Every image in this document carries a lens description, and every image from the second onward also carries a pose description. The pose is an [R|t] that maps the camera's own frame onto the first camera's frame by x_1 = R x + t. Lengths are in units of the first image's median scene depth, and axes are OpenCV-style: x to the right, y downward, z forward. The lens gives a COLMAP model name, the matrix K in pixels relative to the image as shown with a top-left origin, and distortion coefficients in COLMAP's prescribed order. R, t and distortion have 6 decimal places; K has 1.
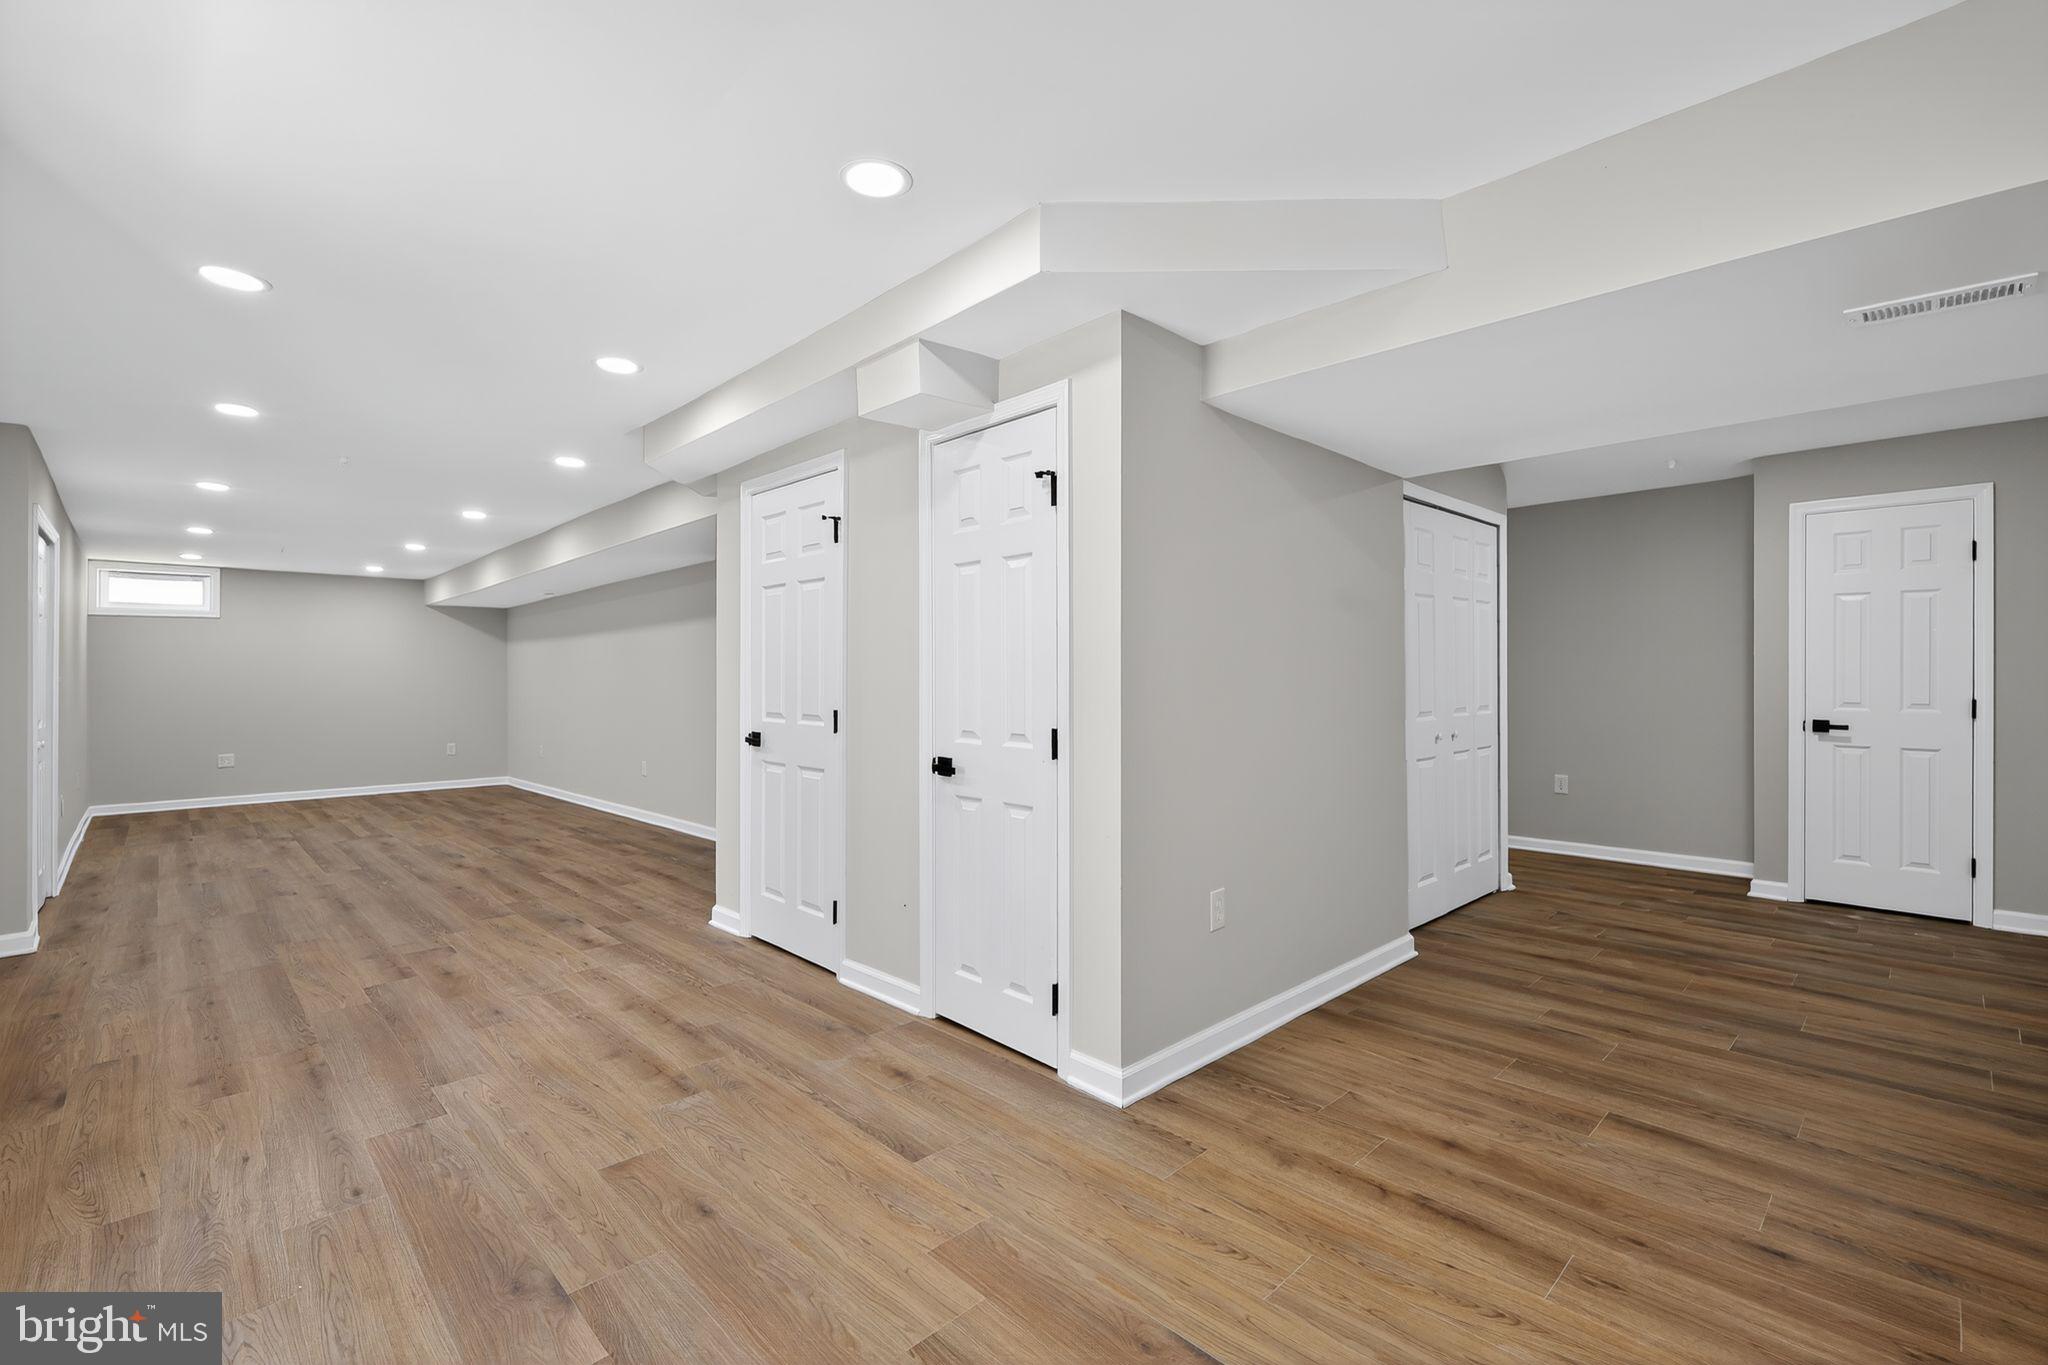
lens RADIAL K [[891.3, 0, 1024.0], [0, 891.3, 682.5], [0, 0, 1]] dist [0.000199, 0.000070]
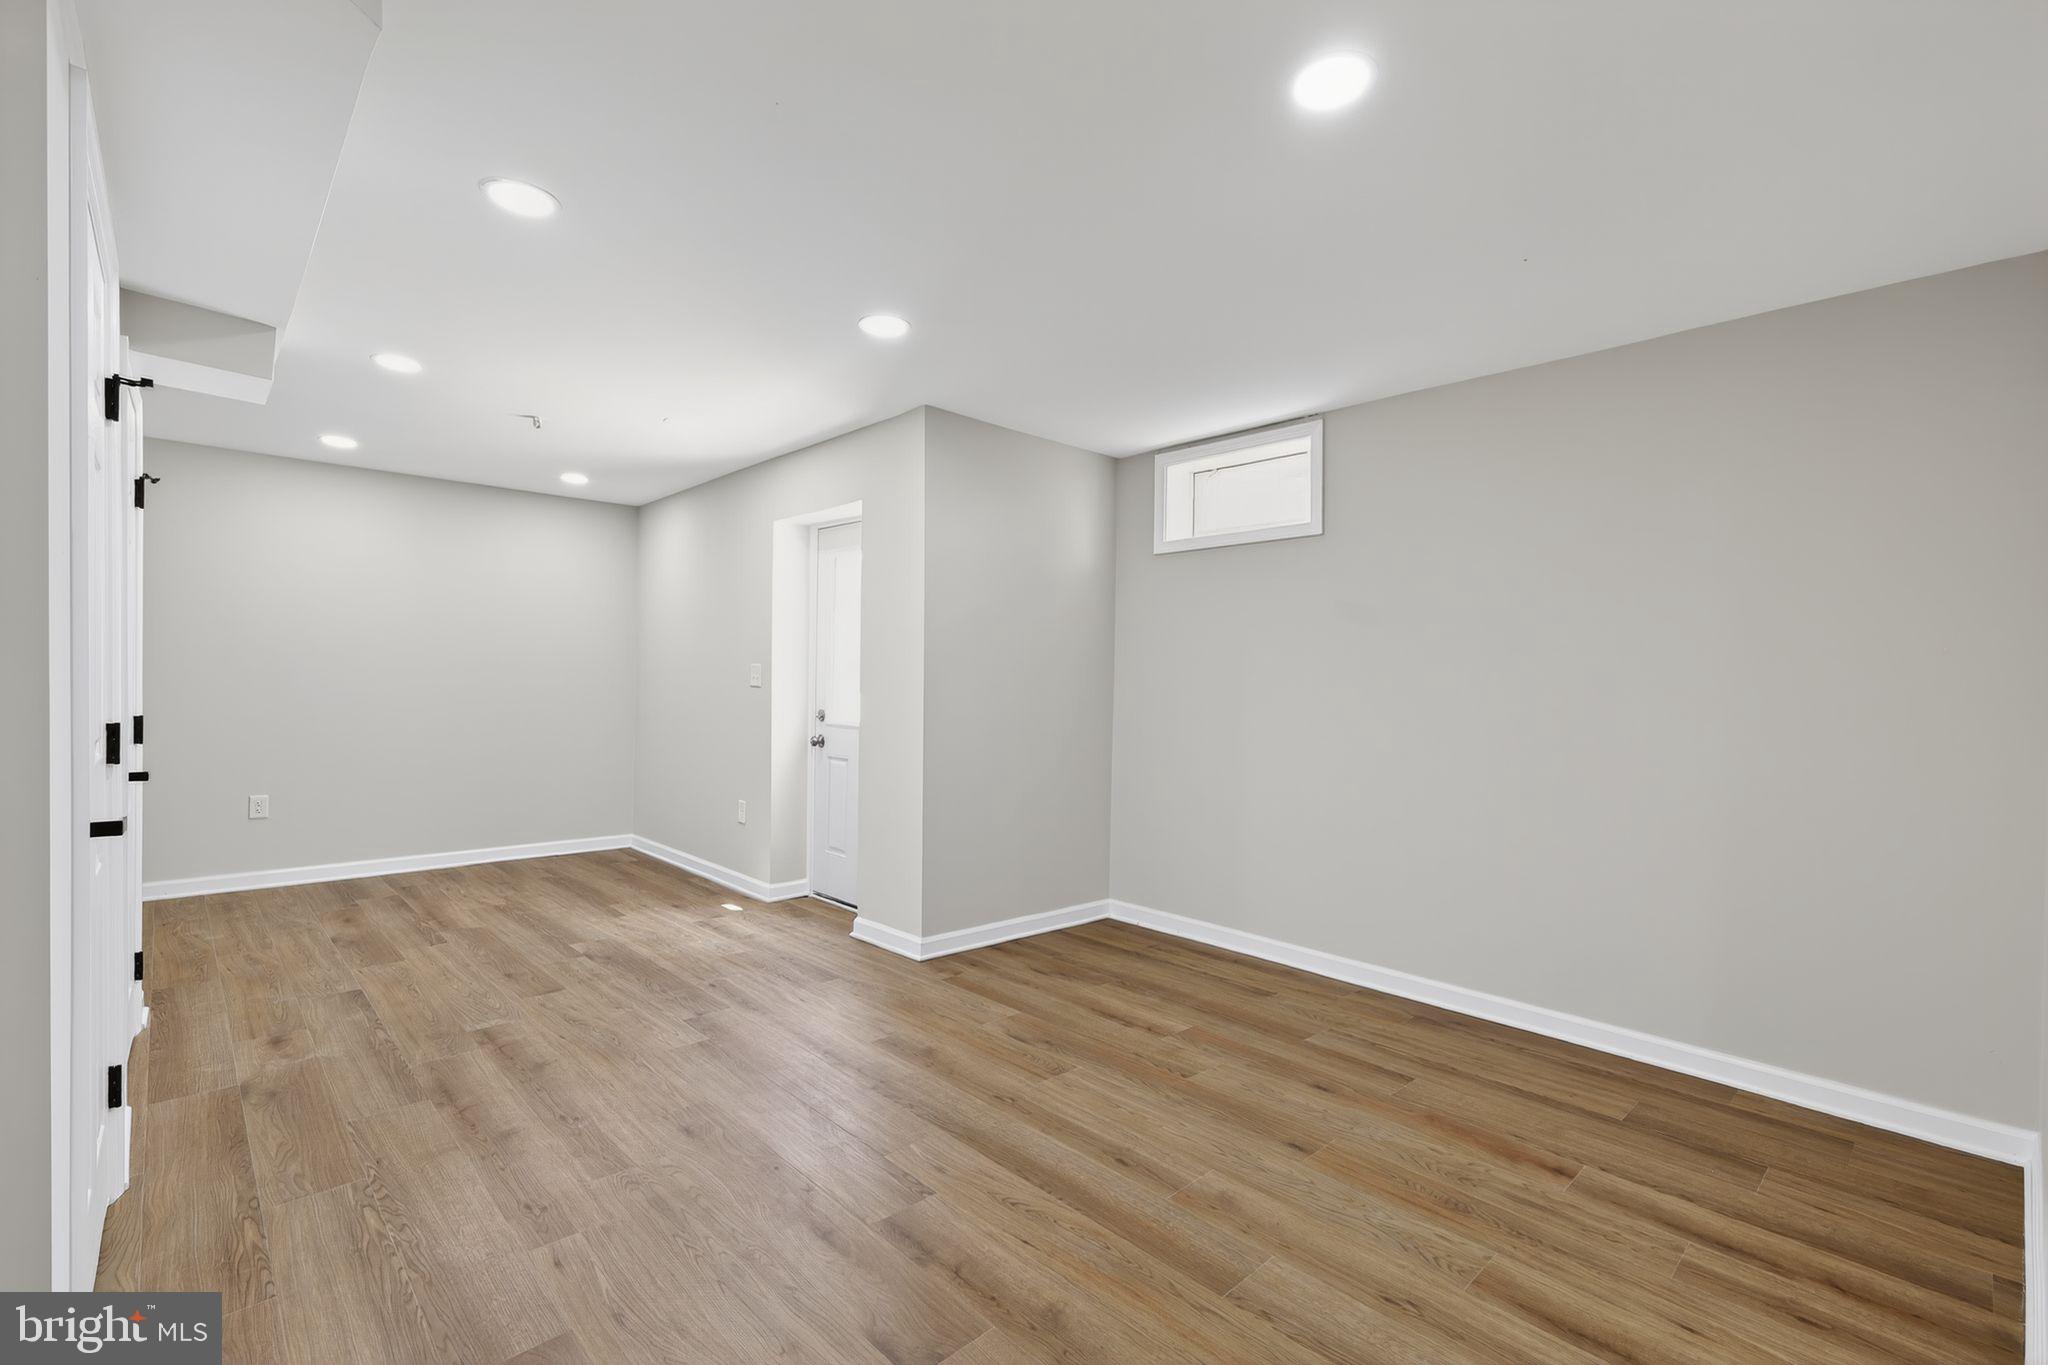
lens RADIAL K [[891.3, 0, 1024.0], [0, 891.3, 682.5], [0, 0, 1]] dist [0.000199, 0.000070]
pose [[-0.999902, -0.011738, 0.007580, -0.991508], [-0.011727, 0.999930, 0.001457, -0.001874], [-0.007596, 0.001368, -0.999970, 1.973113]]
